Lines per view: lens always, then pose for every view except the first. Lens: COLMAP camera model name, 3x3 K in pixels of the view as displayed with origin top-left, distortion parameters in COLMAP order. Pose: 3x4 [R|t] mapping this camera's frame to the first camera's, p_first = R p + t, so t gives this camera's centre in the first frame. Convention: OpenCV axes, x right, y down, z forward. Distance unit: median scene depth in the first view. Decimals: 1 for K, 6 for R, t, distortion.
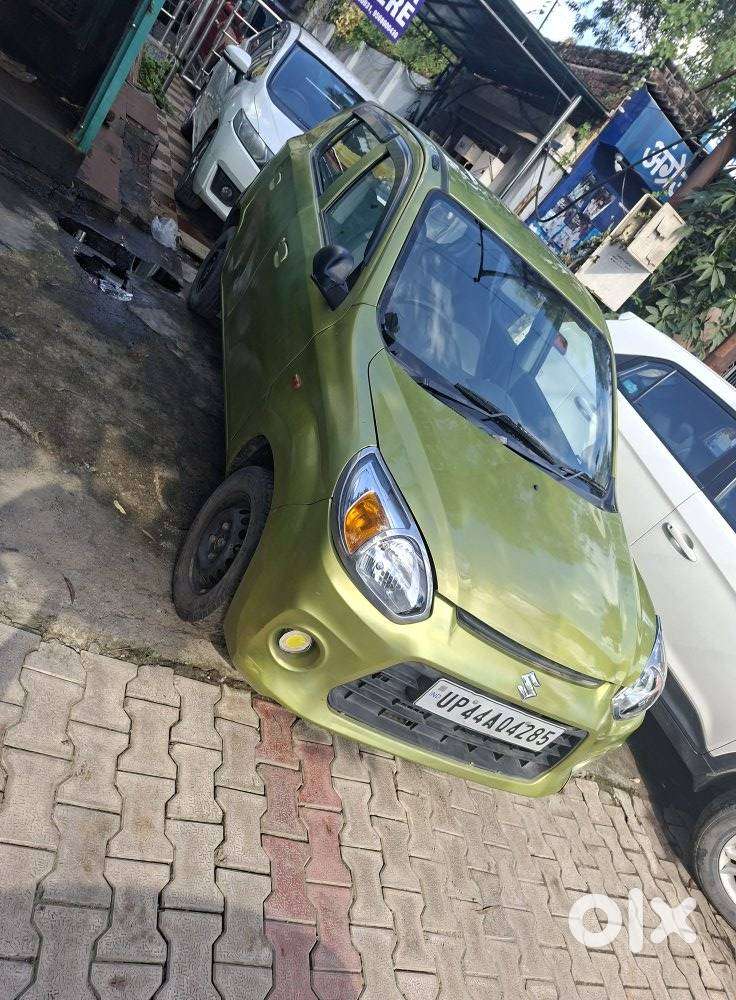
lens RADIAL K [[710.3, 0, 358.8], [0, 710.3, 506.3], [0, 0, 1]] dist [0.040403, -0.041325]
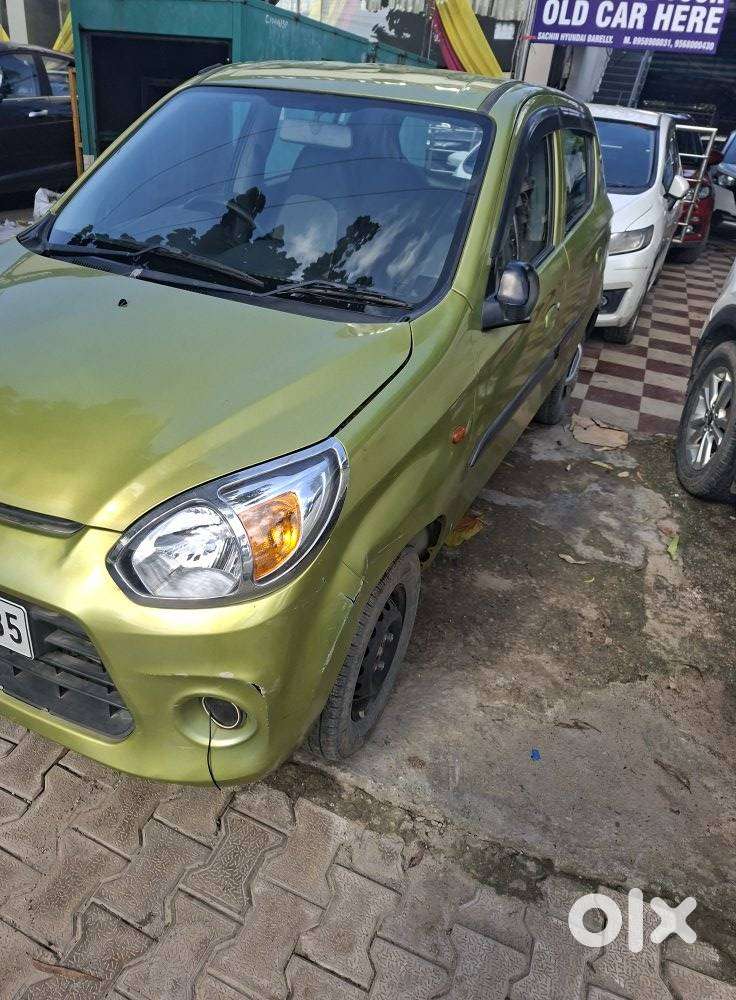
lens RADIAL K [[710.3, 0, 346.2], [0, 710.3, 499.7], [0, 0, 1]] dist [0.040403, -0.041325]
pose [[0.652953, -0.253512, -0.713712, 0.779498], [0.039387, 0.952410, -0.302264, 0.351962], [0.756374, 0.169253, 0.631864, 0.679523]]
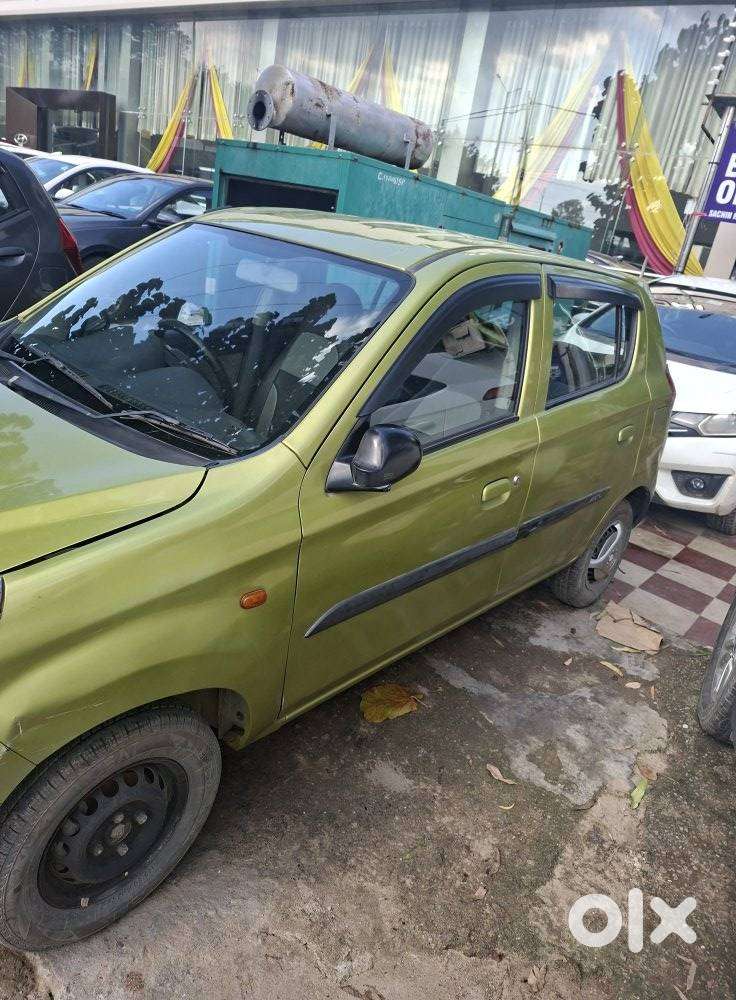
lens RADIAL K [[710.3, 0, 358.0], [0, 710.3, 498.5], [0, 0, 1]] dist [0.040403, -0.041325]
pose [[0.532833, -0.267960, -0.802674, 0.929309], [-0.223853, 0.870117, -0.439073, 0.260511], [0.816075, 0.413634, 0.403644, 0.974931]]
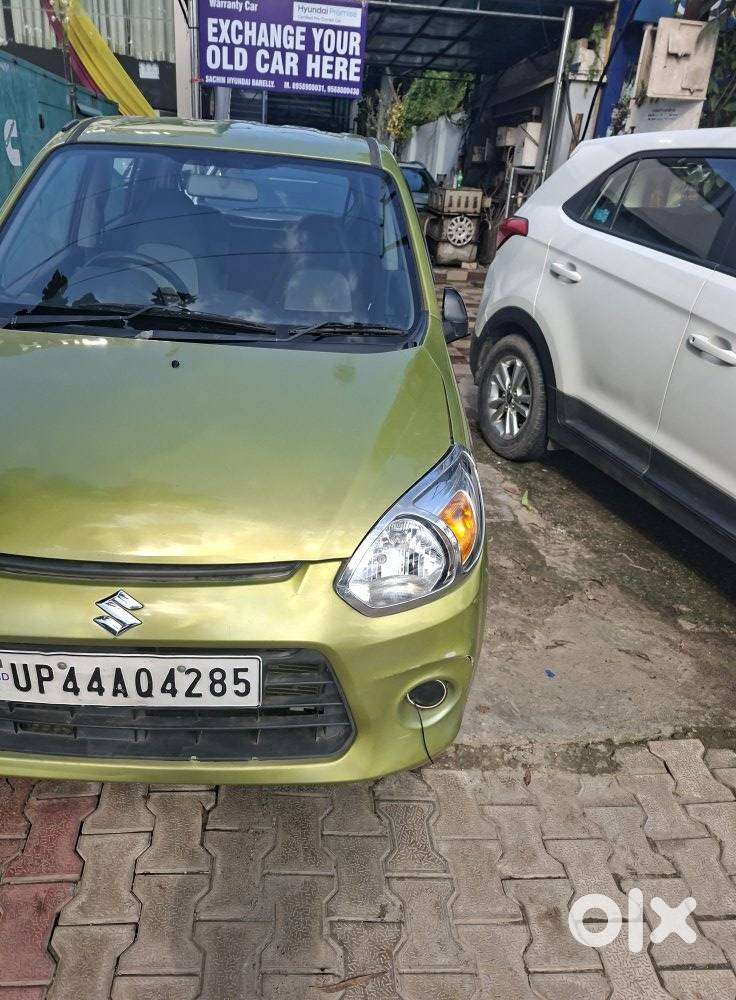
lens RADIAL K [[710.3, 0, 350.5], [0, 710.3, 506.4], [0, 0, 1]] dist [0.040403, -0.041325]
pose [[0.808560, -0.445029, -0.384940, 0.554378], [0.380412, 0.894454, -0.235030, 0.312555], [0.448907, 0.043600, 0.892514, 0.392277]]
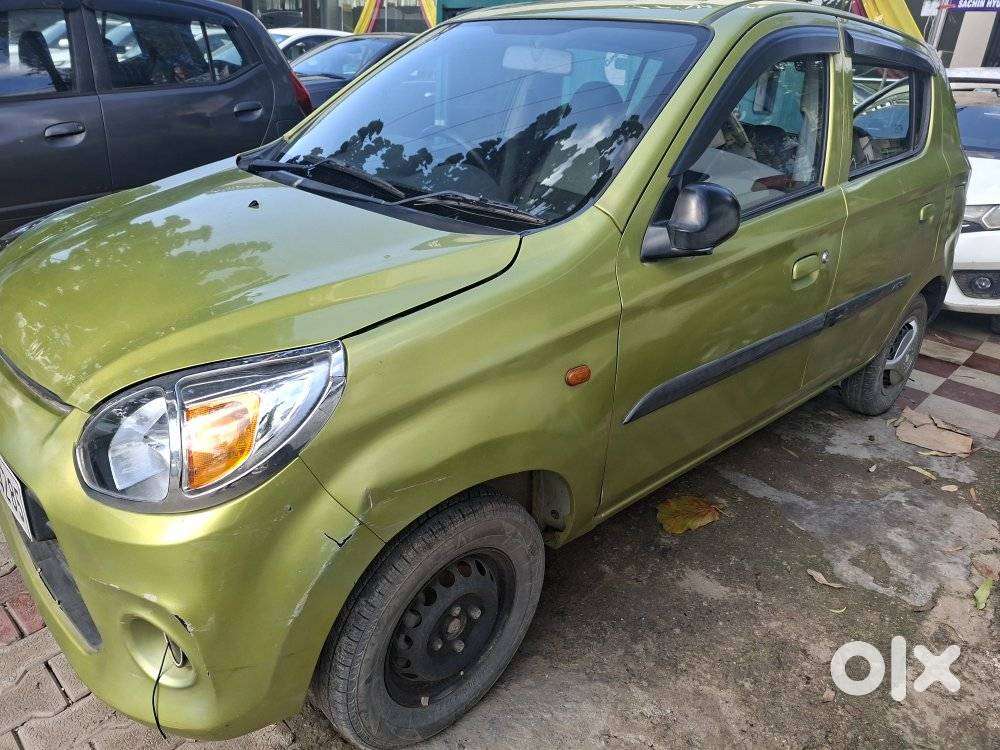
lens RADIAL K [[710.7, 0, 504.9], [0, 710.7, 380.5], [0, 0, 1]] dist [0.039085, -0.038614]
pose [[0.432490, -0.281859, -0.856451, 0.829520], [-0.203791, 0.894743, -0.397371, 0.326982], [0.878306, 0.346396, 0.329527, 0.947503]]
